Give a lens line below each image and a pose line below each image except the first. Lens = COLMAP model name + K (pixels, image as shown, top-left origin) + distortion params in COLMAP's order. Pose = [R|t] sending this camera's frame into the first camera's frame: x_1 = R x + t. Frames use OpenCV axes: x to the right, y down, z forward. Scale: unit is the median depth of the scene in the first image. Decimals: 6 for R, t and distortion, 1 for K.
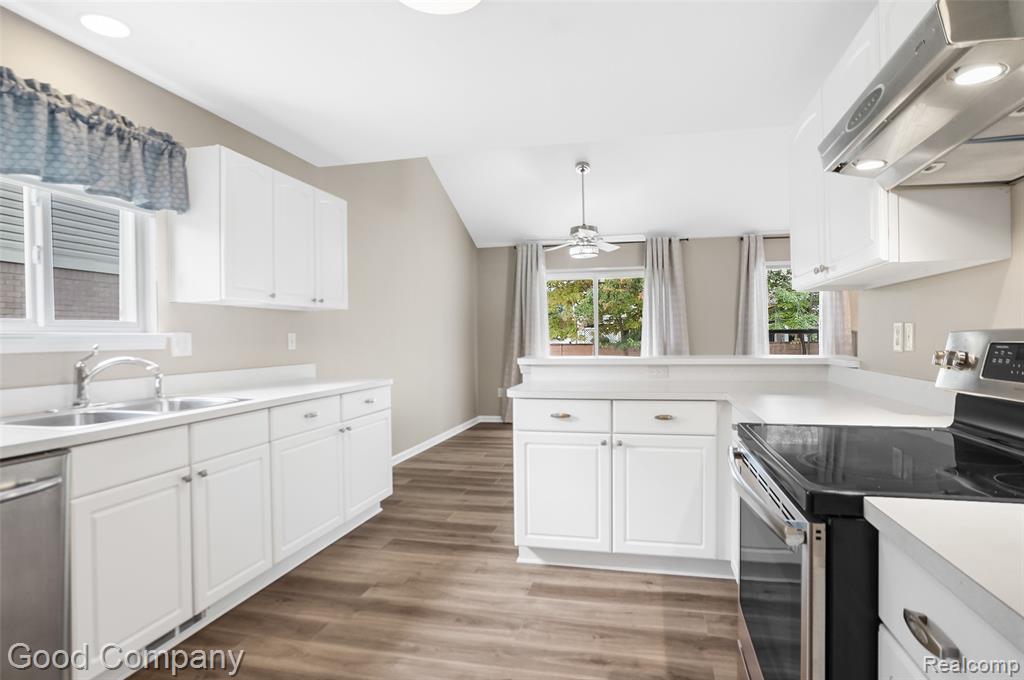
lens RADIAL K [[526.8, 0, 514.8], [0, 526.8, 343.9], [0, 0, 1]] dist [-0.026012, 0.011031]
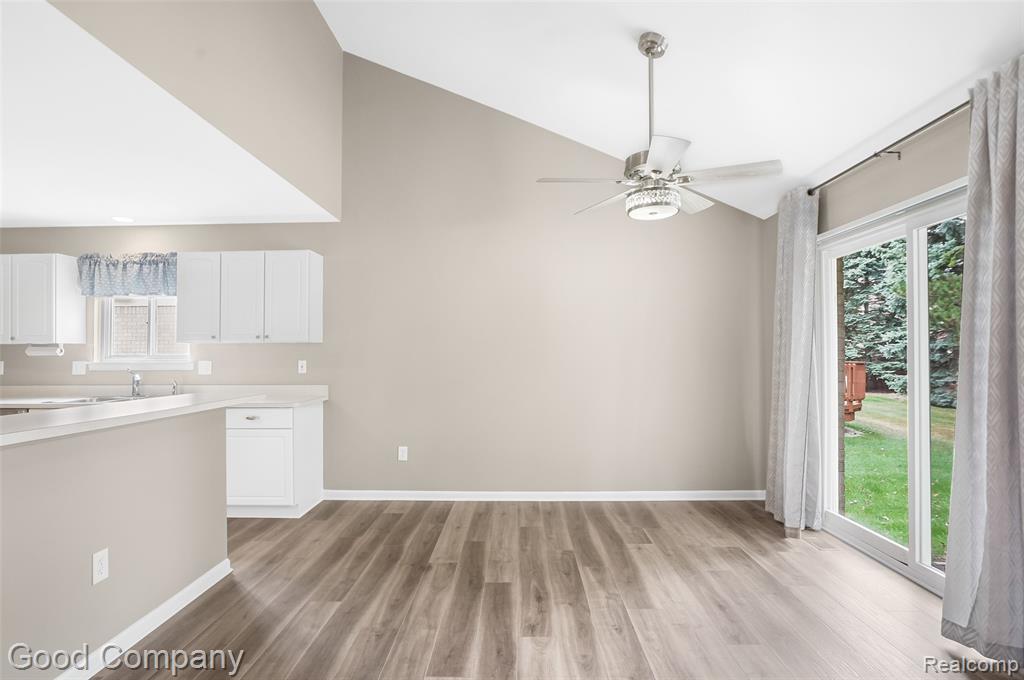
lens RADIAL K [[526.8, 0, 508.0], [0, 526.8, 349.8], [0, 0, 1]] dist [-0.026012, 0.011031]
pose [[0.218496, -0.010272, -0.975784, 1.361684], [-0.004460, 0.999924, -0.011525, -0.048612], [0.975828, 0.006871, 0.218433, 1.726626]]
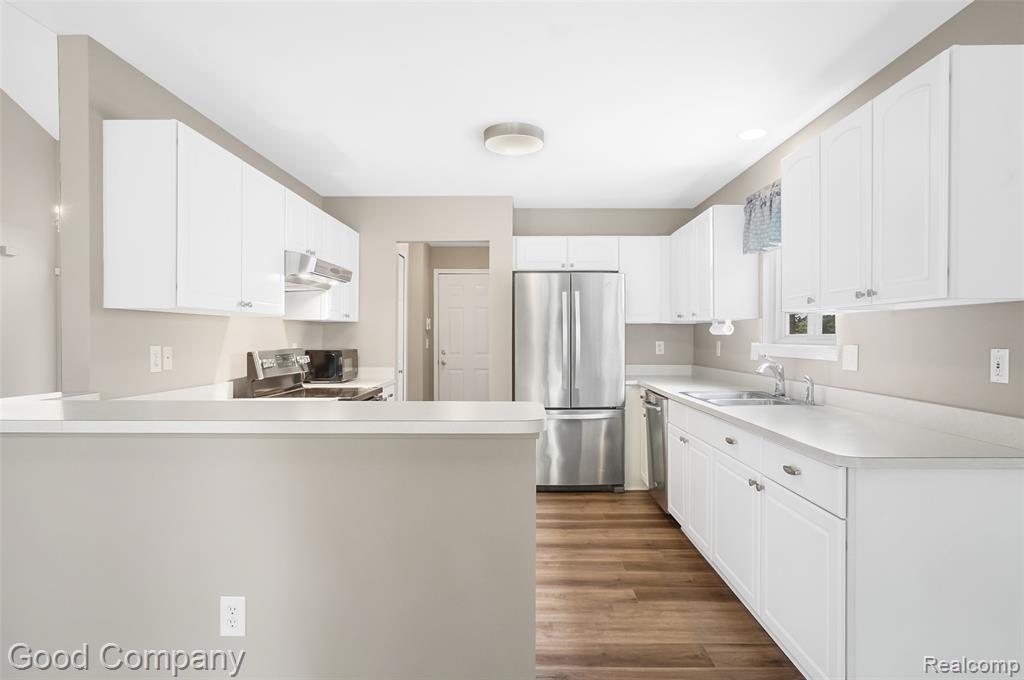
lens RADIAL K [[594.1, 0, 500.1], [0, 594.1, 335.8], [0, 0, 1]] dist [-0.032809, 0.024097]
pose [[-0.977600, 0.004987, -0.210414, 0.222662], [0.003145, 0.999954, 0.009088, -0.055836], [0.210450, 0.008223, -0.977570, 2.042139]]
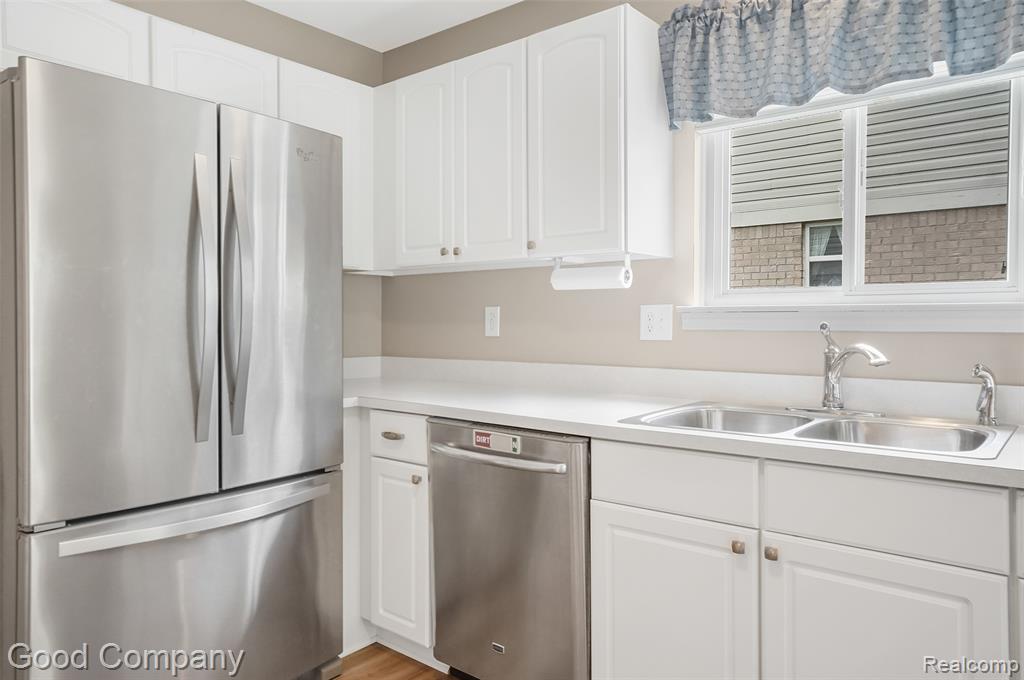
lens RADIAL K [[734.4, 0, 499.3], [0, 734.4, 320.0], [0, 0, 1]] dist [0.017814, 0.004424]
pose [[-0.443491, 0.002817, -0.896274, 0.210797], [-0.007757, 0.999946, 0.006981, -0.007515], [0.896245, 0.010049, -0.443445, 0.894023]]
